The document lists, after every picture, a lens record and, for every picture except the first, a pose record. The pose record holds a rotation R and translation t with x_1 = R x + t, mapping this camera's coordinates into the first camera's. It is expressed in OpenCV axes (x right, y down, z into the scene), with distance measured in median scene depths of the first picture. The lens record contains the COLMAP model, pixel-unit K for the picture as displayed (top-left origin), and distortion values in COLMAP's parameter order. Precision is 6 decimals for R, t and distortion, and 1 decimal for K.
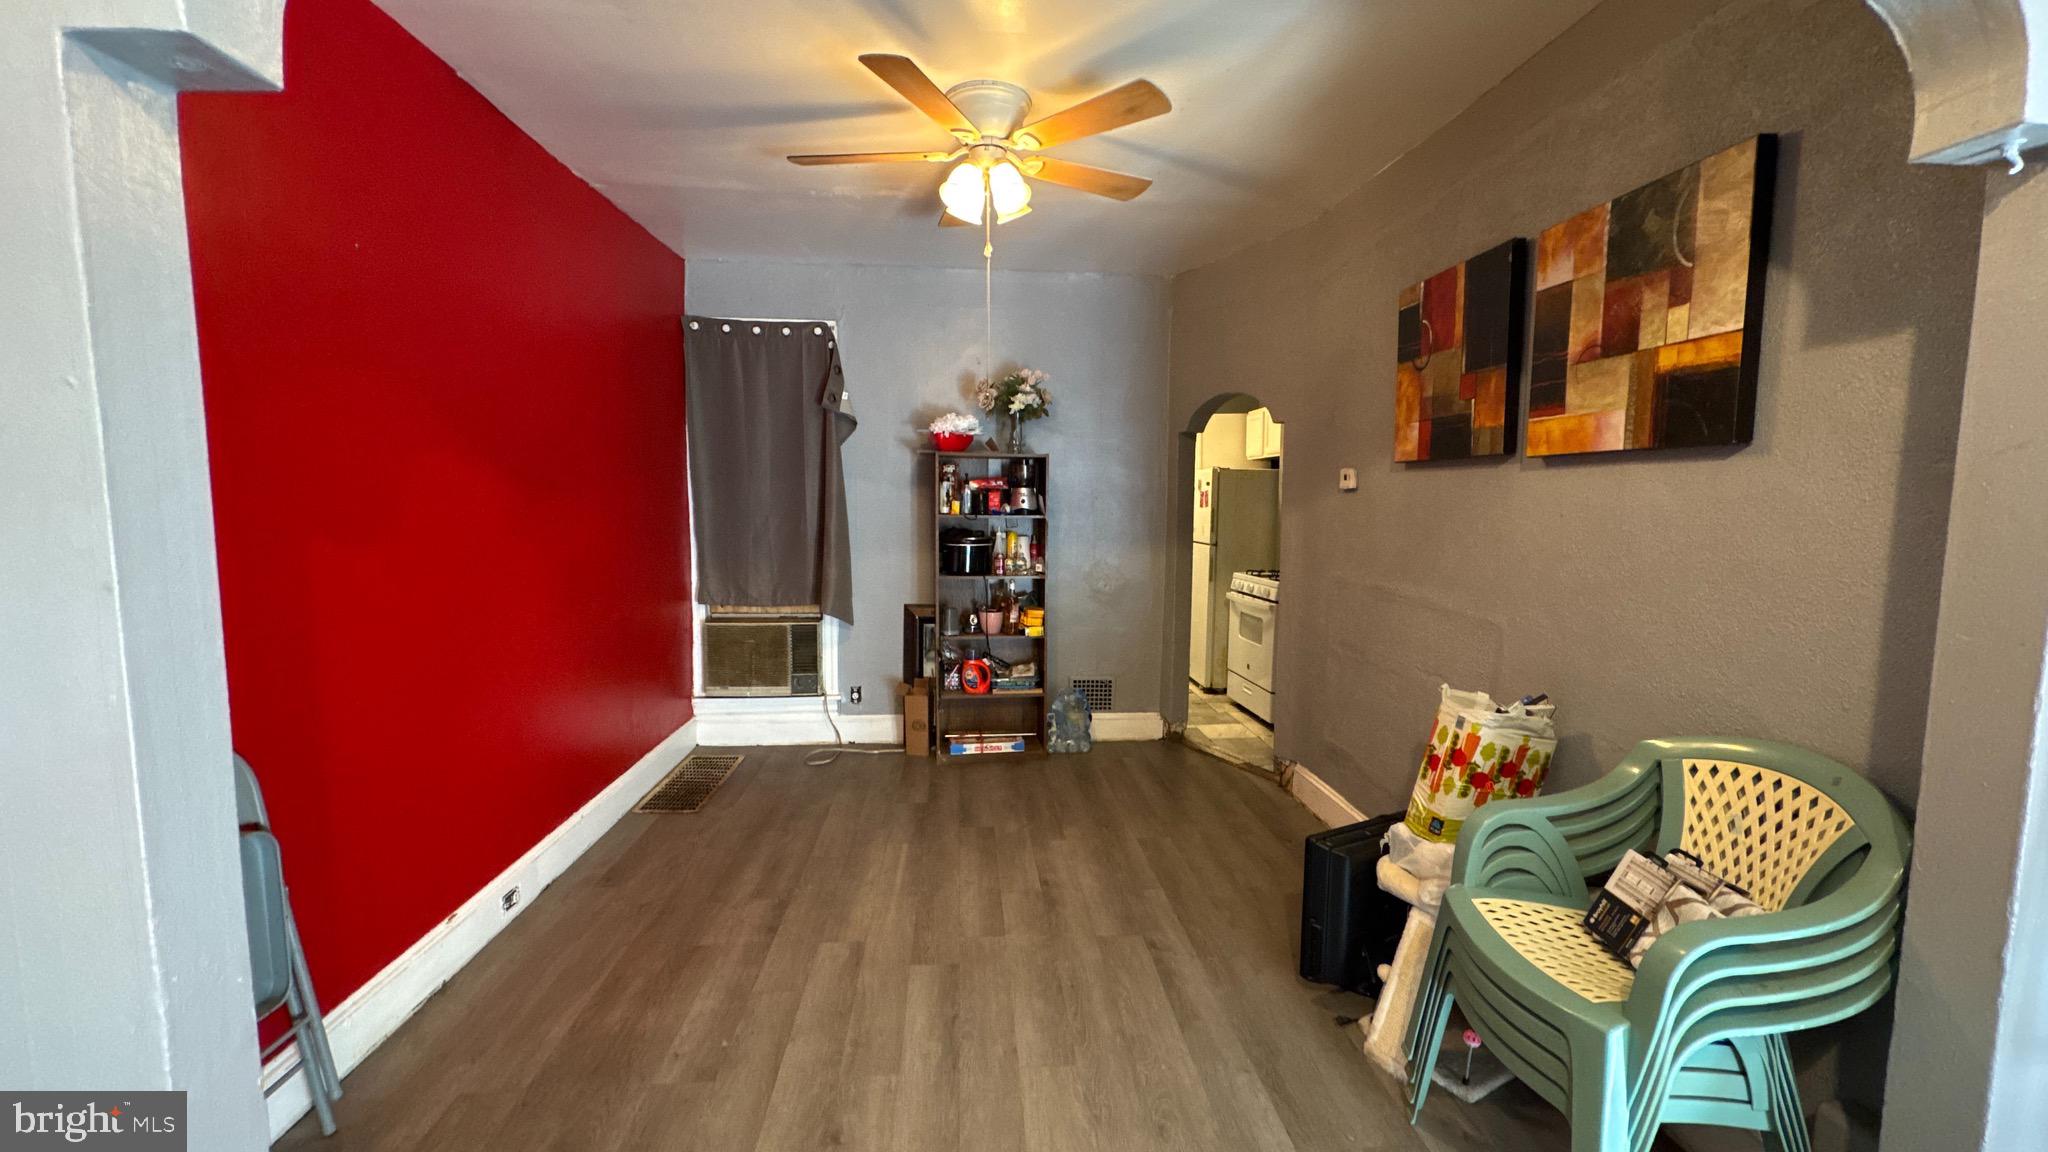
lens RADIAL K [[815.0, 0, 1021.6], [0, 815.0, 572.6], [0, 0, 1]] dist [0.004391, -0.000472]
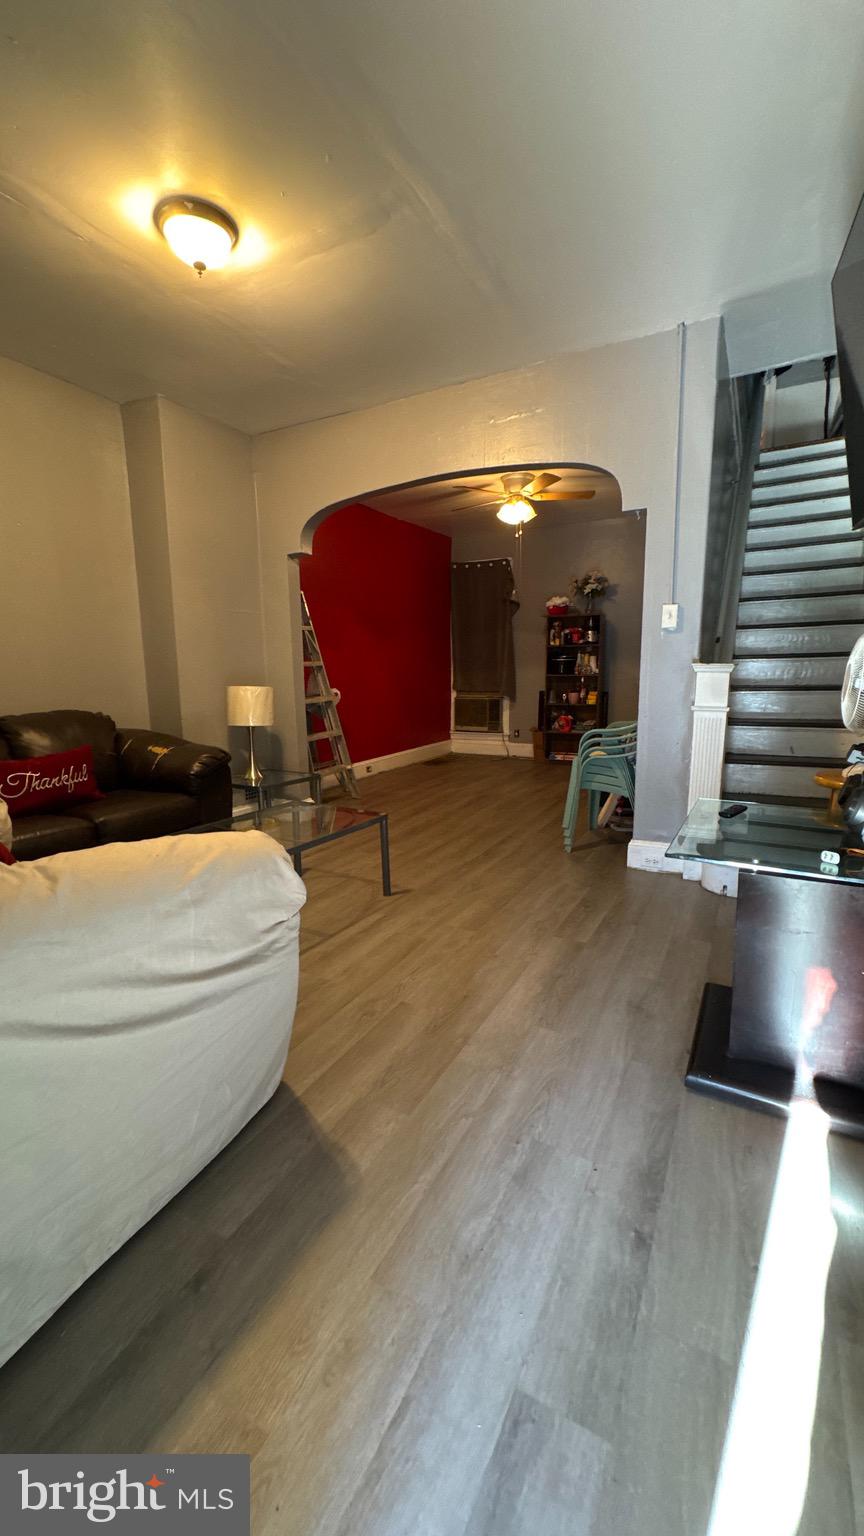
lens RADIAL K [[611.3, 0, 430.9], [0, 611.3, 770.2], [0, 0, 1]] dist [0.004391, -0.000472]
pose [[0.842848, 0.069157, -0.533690, 0.495550], [-0.029665, 0.996171, 0.082237, 0.125955], [0.537334, -0.053481, 0.841672, -0.506483]]
